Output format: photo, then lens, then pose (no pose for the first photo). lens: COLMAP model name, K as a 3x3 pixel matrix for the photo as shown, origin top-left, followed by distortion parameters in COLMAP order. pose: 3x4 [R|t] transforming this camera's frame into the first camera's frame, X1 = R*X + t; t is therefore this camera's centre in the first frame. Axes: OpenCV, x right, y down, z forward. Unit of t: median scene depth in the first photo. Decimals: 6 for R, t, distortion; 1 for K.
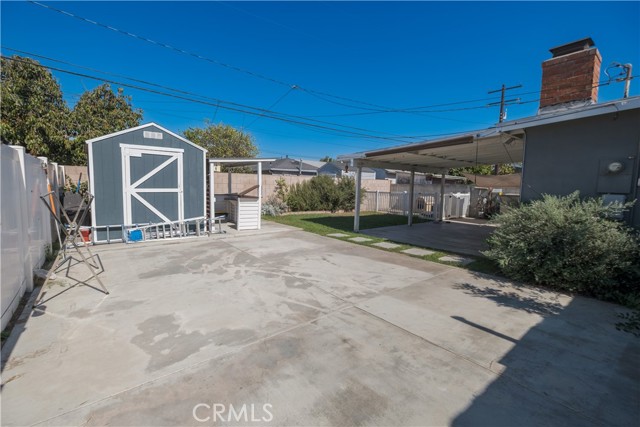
lens RADIAL K [[280.5, 0, 316.9], [0, 280.5, 210.1], [0, 0, 1]] dist [-0.000307, 0.000023]
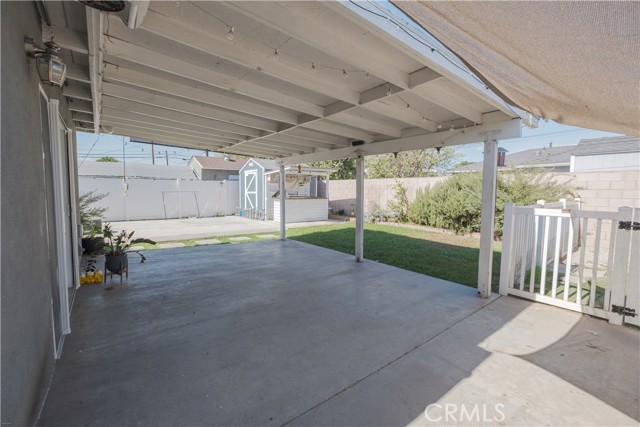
lens RADIAL K [[280.5, 0, 316.9], [0, 280.5, 210.1], [0, 0, 1]] dist [-0.000307, 0.000023]
pose [[-0.022684, 0.054179, -0.998274, 1.204716], [-0.093695, 0.994020, 0.056078, -0.089675], [0.995342, 0.094806, -0.017472, 1.328603]]
